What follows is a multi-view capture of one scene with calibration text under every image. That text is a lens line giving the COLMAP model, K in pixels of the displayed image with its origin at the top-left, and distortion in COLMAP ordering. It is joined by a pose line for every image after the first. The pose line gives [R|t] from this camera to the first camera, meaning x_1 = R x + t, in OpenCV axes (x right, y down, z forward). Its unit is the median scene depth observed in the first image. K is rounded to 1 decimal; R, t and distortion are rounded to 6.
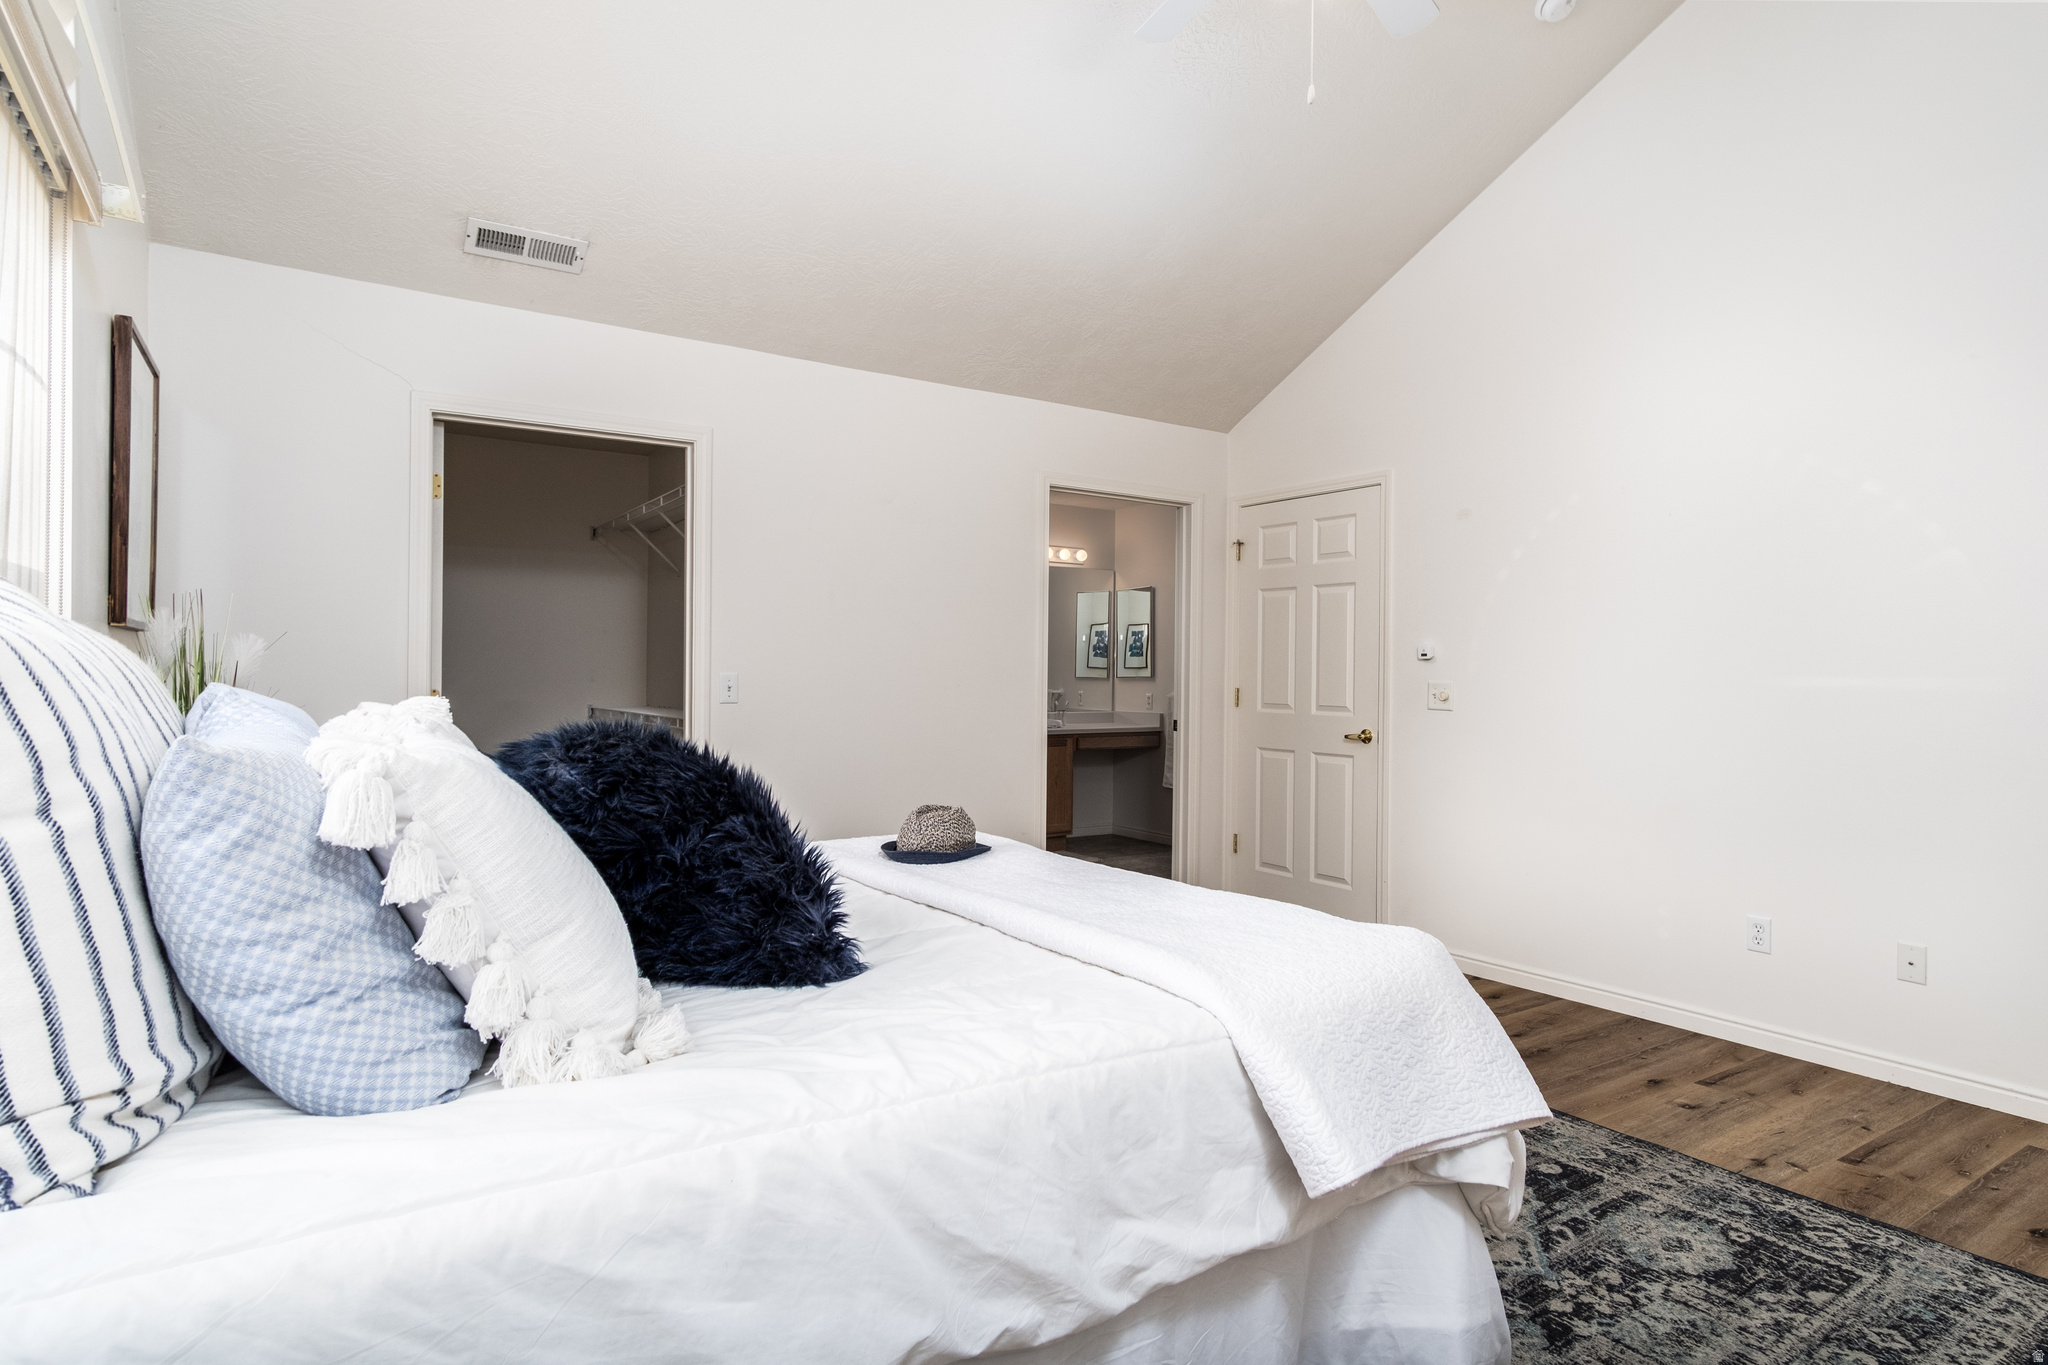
lens RADIAL K [[1092.5, 0, 1029.4], [0, 1092.5, 675.4], [0, 0, 1]] dist [0.002742, 0.000671]
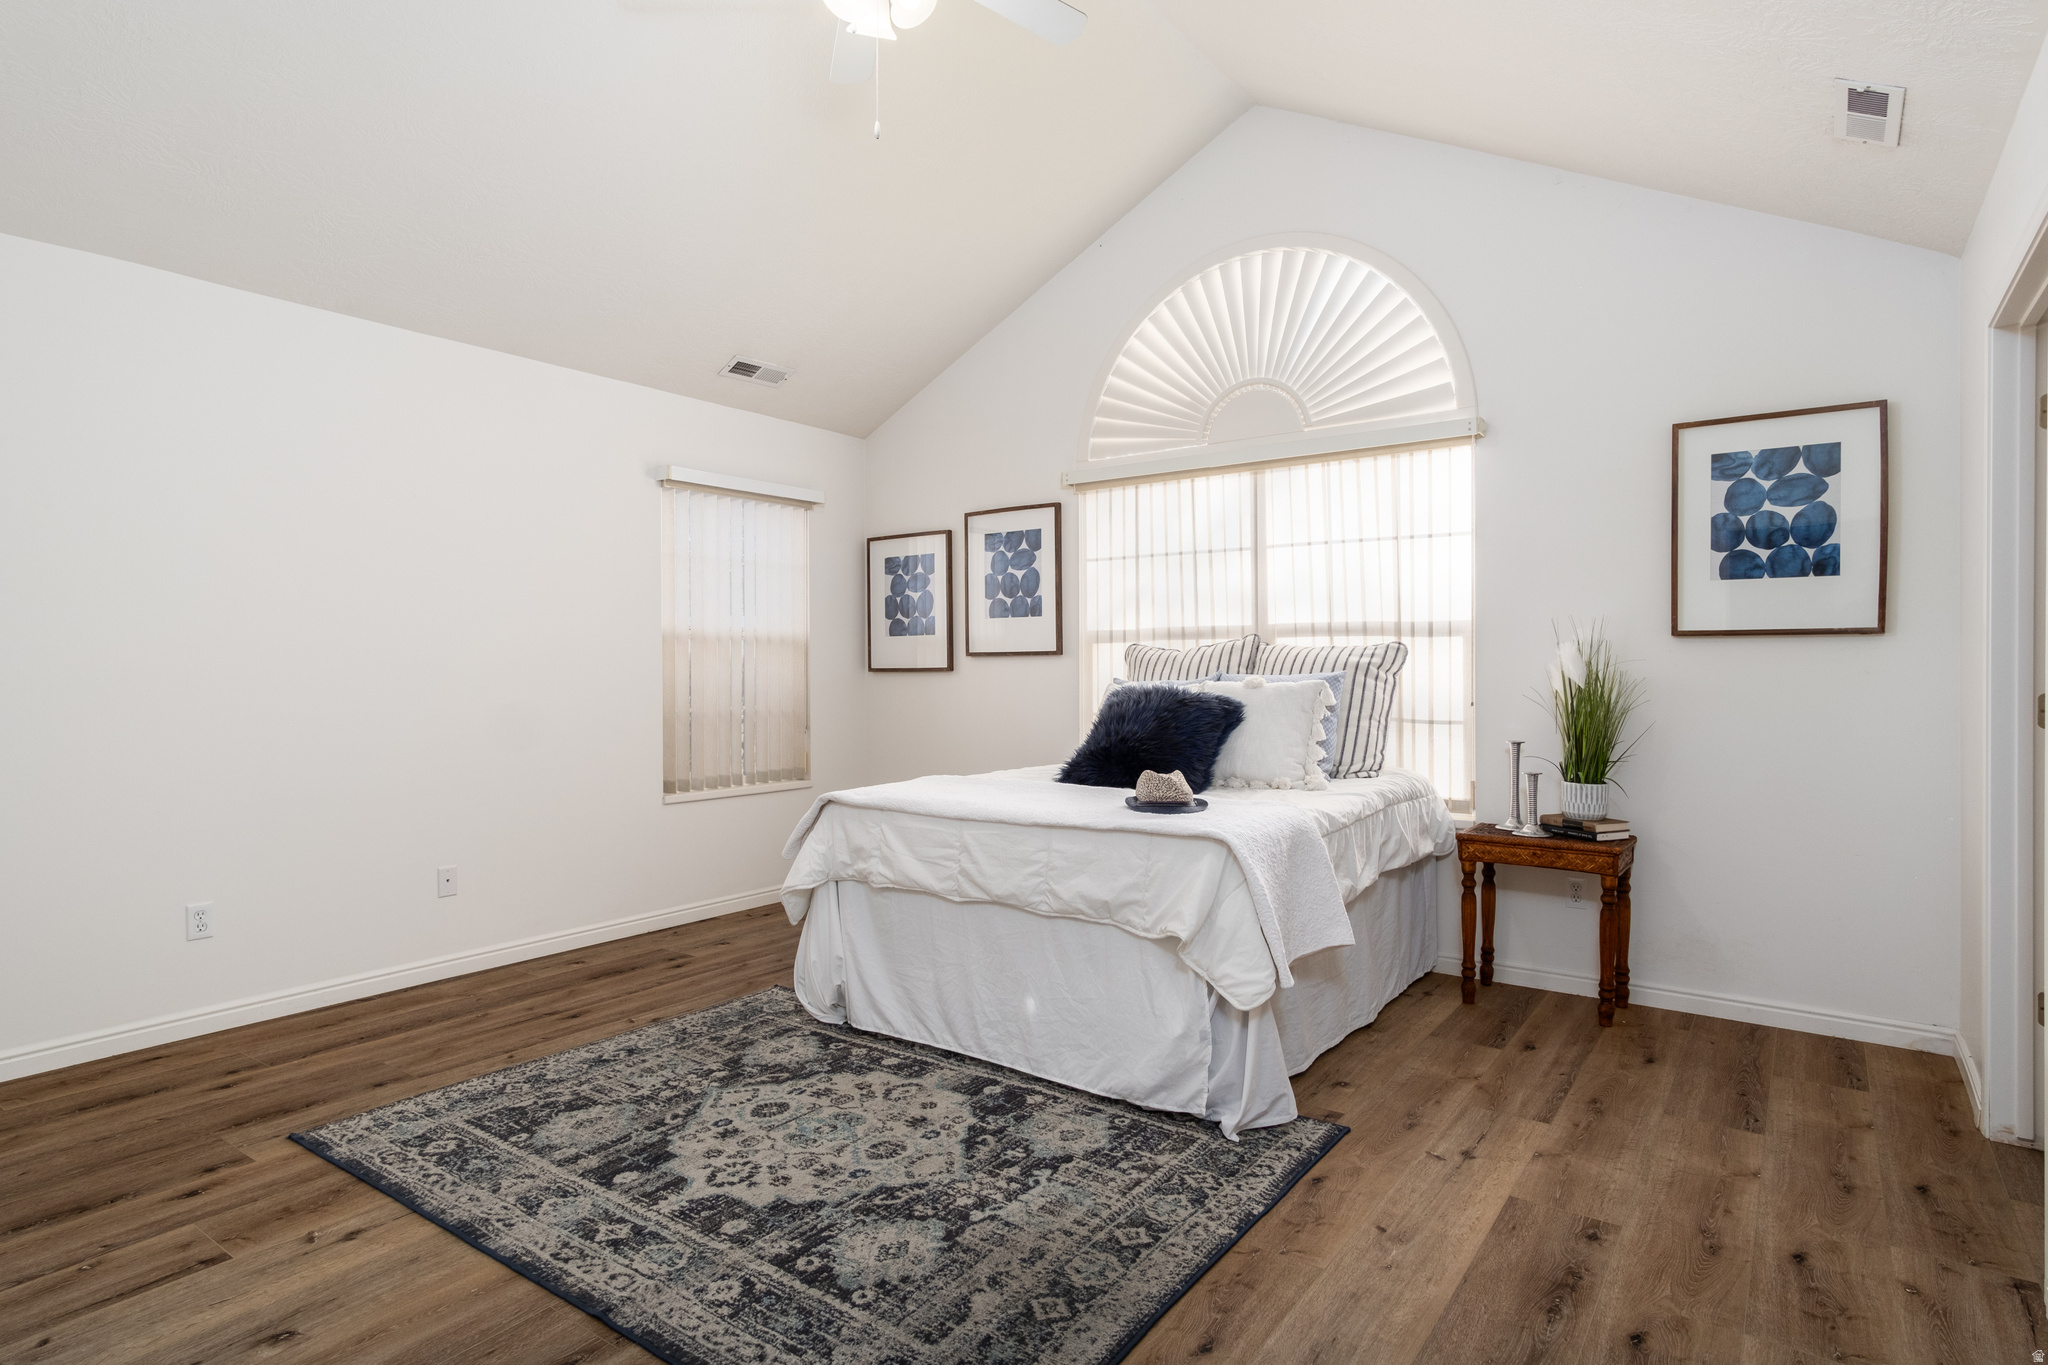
lens RADIAL K [[1092.5, 0, 1029.4], [0, 1092.5, 675.4], [0, 0, 1]] dist [0.002742, 0.000671]
pose [[-0.935596, -0.004878, -0.353040, 0.528661], [-0.006573, 0.999972, 0.003601, 0.002629], [0.353012, 0.005689, -0.935601, 2.205219]]
